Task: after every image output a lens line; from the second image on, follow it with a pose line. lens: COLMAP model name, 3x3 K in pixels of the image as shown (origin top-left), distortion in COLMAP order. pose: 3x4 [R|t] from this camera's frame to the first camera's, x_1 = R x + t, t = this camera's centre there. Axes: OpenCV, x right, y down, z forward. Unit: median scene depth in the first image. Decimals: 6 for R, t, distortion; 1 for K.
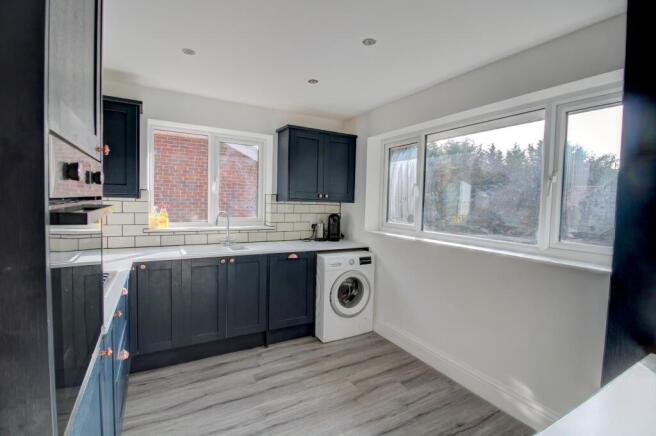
lens RADIAL K [[308.5, 0, 330.8], [0, 308.5, 216.7], [0, 0, 1]] dist [-0.000163, -0.000828]
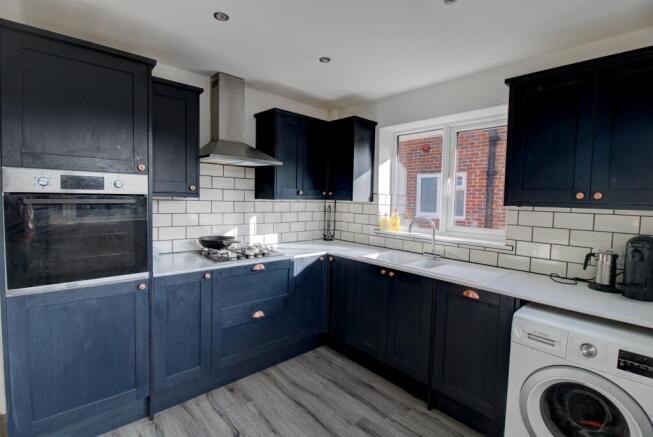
lens RADIAL K [[307.1, 0, 328.1], [0, 307.1, 215.5], [0, 0, 1]] dist [-0.000163, -0.000828]
pose [[0.221647, 0.036450, -0.974445, 0.451805], [-0.073919, 0.997054, 0.020482, -0.021096], [0.972321, 0.067491, 0.223689, 0.639918]]
